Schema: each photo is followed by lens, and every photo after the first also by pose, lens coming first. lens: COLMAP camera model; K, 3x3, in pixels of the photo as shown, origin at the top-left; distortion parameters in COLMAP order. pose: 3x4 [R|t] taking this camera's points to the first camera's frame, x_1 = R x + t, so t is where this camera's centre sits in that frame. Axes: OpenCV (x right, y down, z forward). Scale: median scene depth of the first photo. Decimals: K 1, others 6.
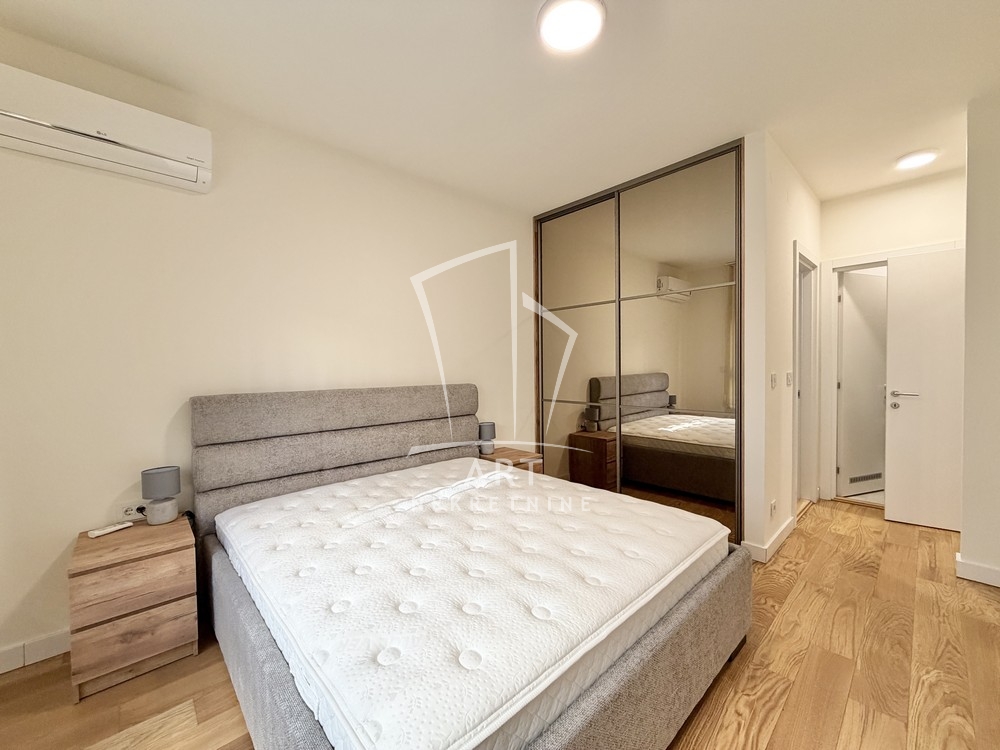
lens RADIAL K [[398.2, 0, 497.0], [0, 398.2, 377.0], [0, 0, 1]] dist [0.000231, 0.000116]
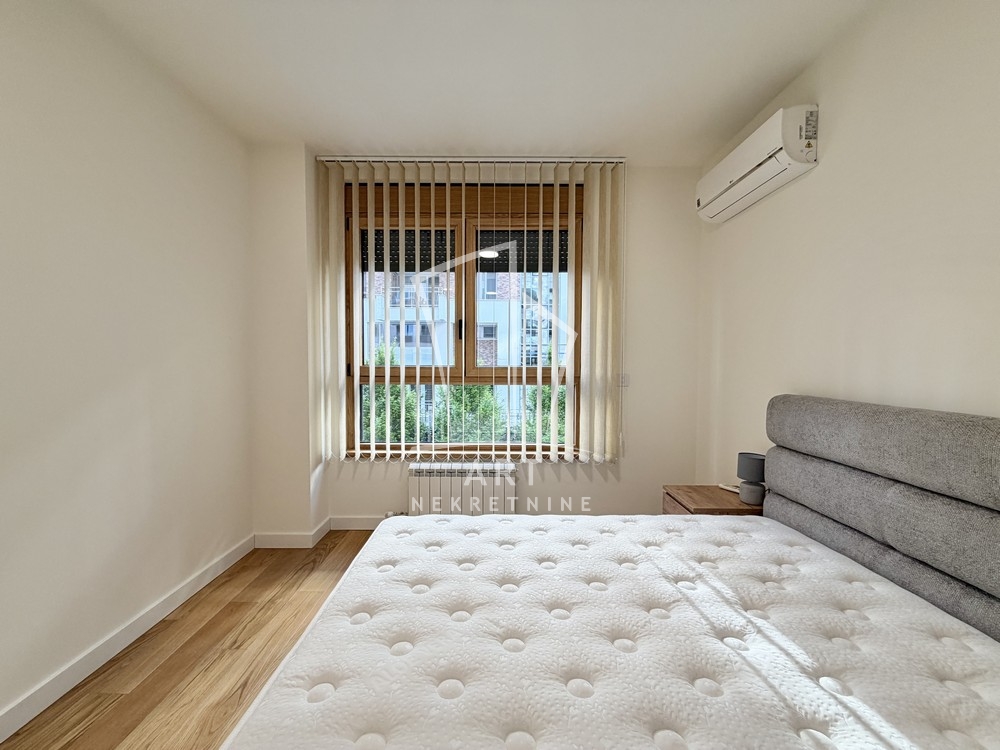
lens RADIAL K [[407.2, 0, 479.5], [0, 407.2, 374.3], [0, 0, 1]] dist [0.009825, -0.000134]
pose [[-0.693291, 0.057614, -0.718351, 0.448889], [0.009232, 0.997427, 0.071086, -0.072575], [0.720599, 0.042651, -0.692039, 1.141366]]
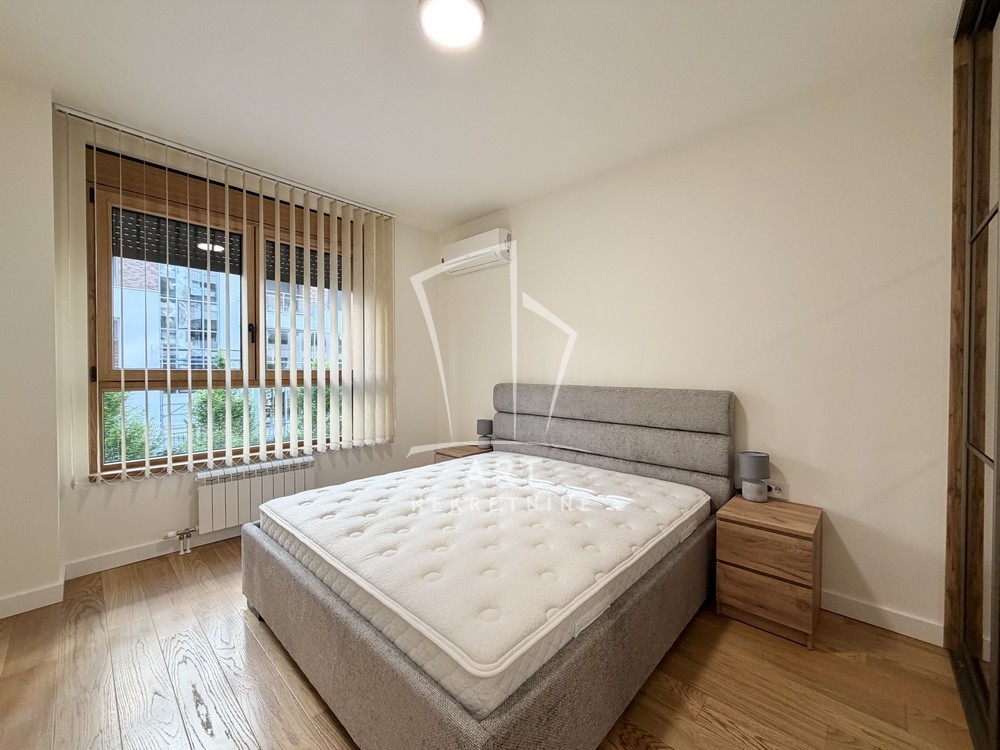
lens RADIAL K [[398.2, 0, 497.0], [0, 398.2, 377.0], [0, 0, 1]] dist [0.000231, 0.000116]
pose [[0.065060, 0.041419, -0.997021, 0.976971], [-0.019881, 0.998994, 0.040203, -0.044368], [0.997683, 0.017206, 0.065818, 0.858402]]
